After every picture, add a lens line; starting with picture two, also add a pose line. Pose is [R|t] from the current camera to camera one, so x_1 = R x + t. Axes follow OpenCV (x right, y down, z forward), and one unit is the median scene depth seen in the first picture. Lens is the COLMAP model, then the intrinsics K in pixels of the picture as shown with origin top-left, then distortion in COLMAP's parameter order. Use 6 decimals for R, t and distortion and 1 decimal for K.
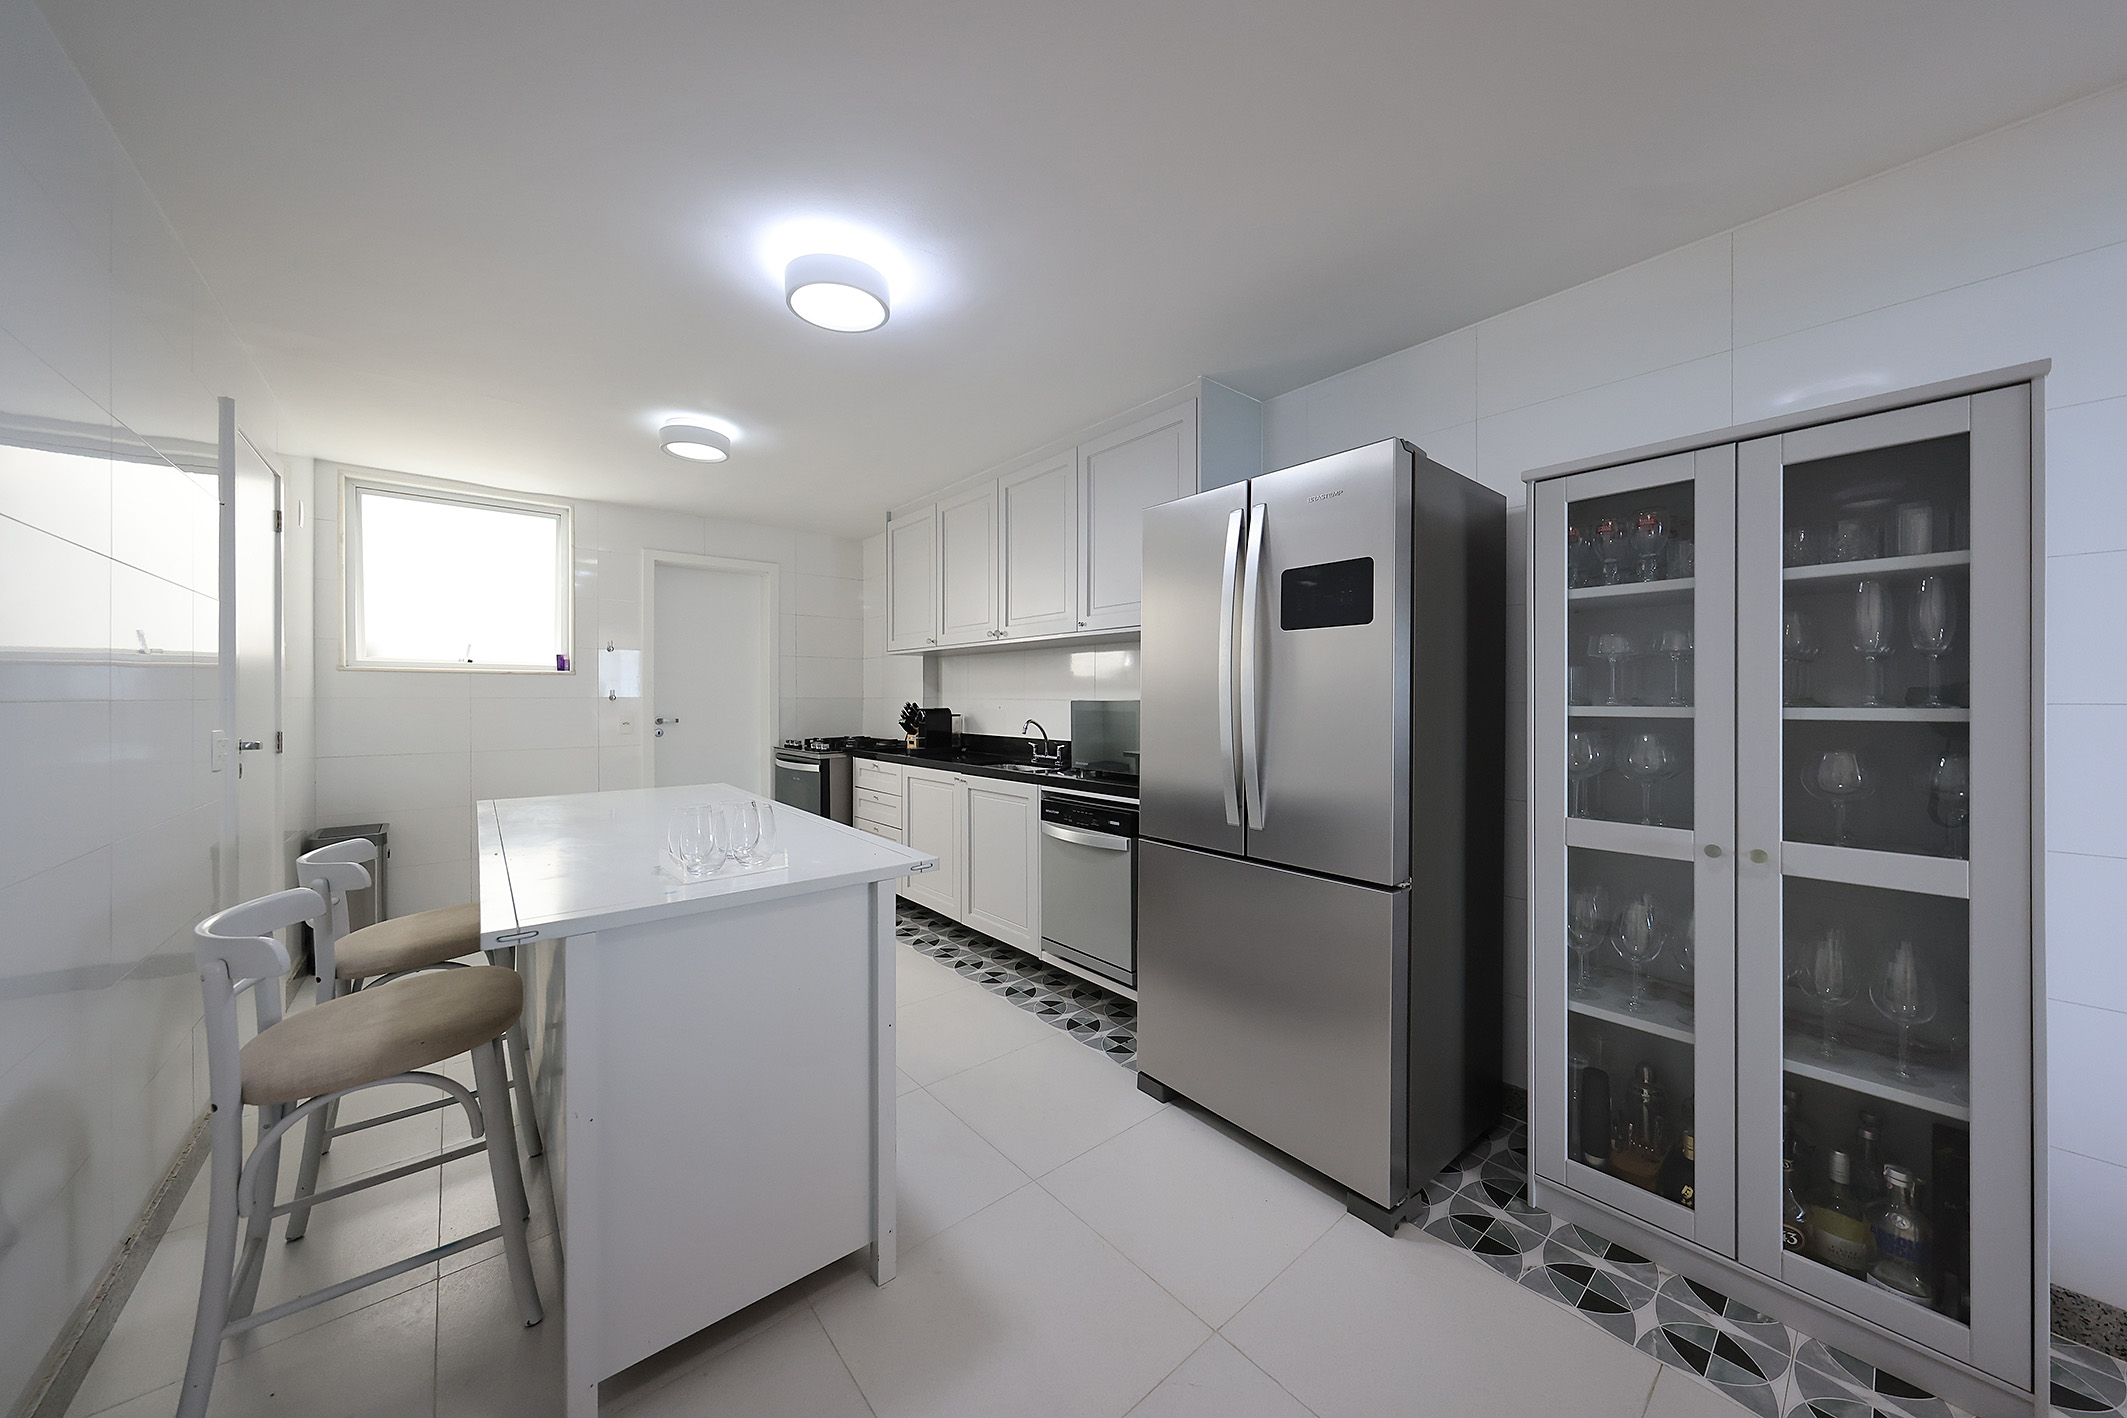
lens RADIAL K [[725.2, 0, 1062.7], [0, 725.2, 700.0], [0, 0, 1]] dist [0.002550, 0.000103]
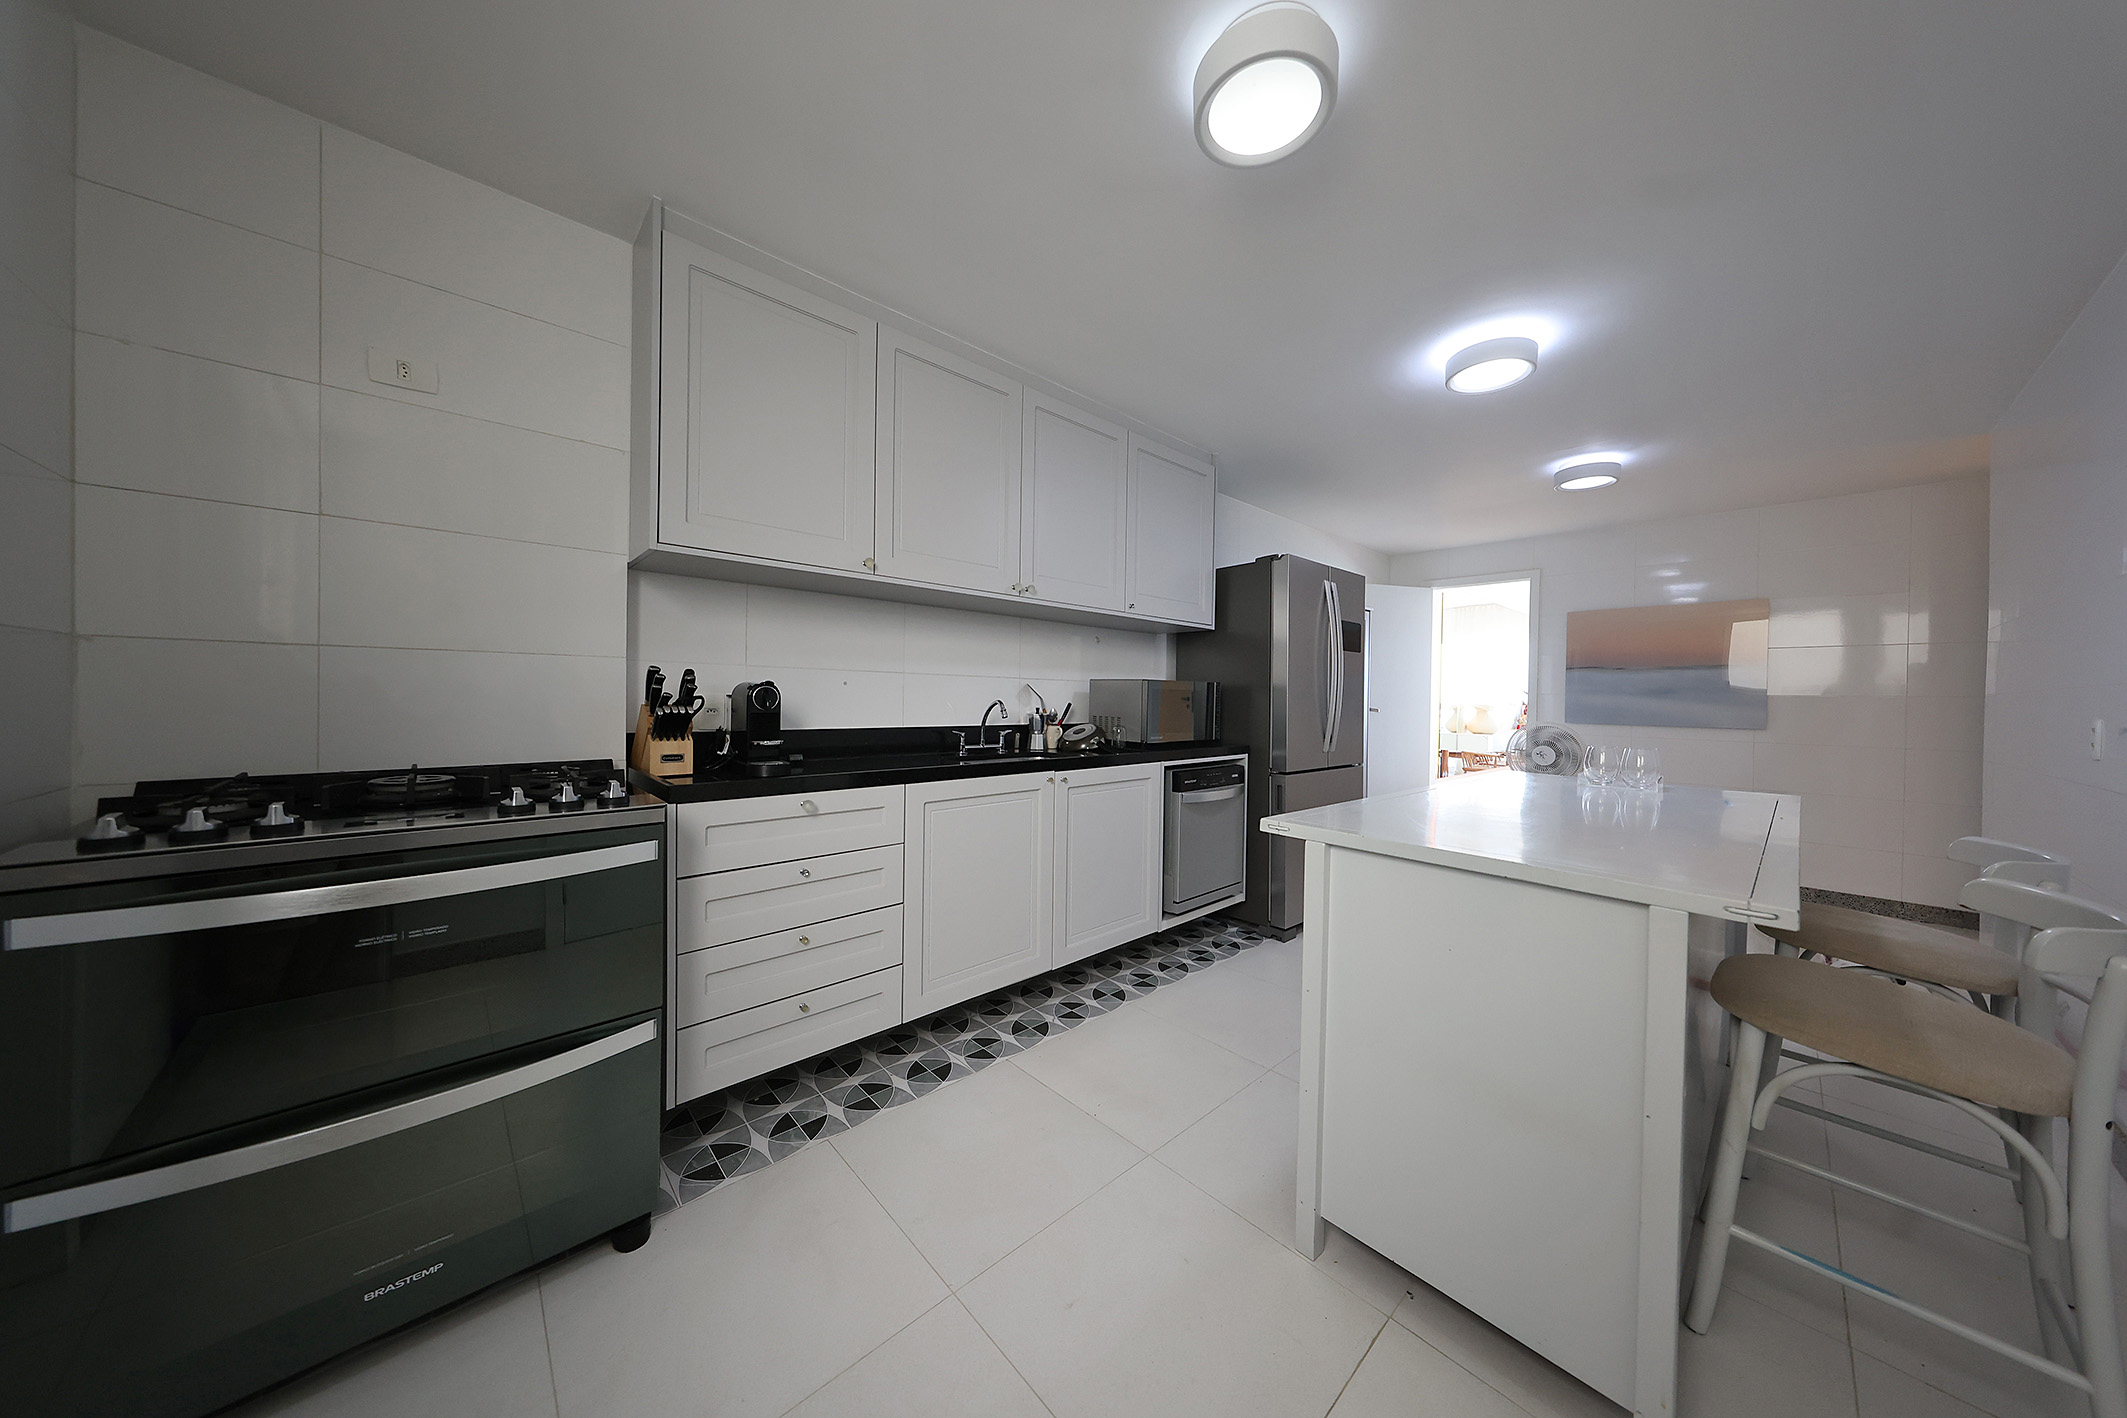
lens RADIAL K [[657.7, 0, 1061.1], [0, 657.7, 703.0], [0, 0, 1]] dist [-0.001919, 0.000132]
pose [[-0.039565, -0.022102, 0.998973, -0.821555], [-0.016070, 0.999640, 0.021481, 0.014370], [-0.999088, -0.015204, -0.039906, 1.026251]]
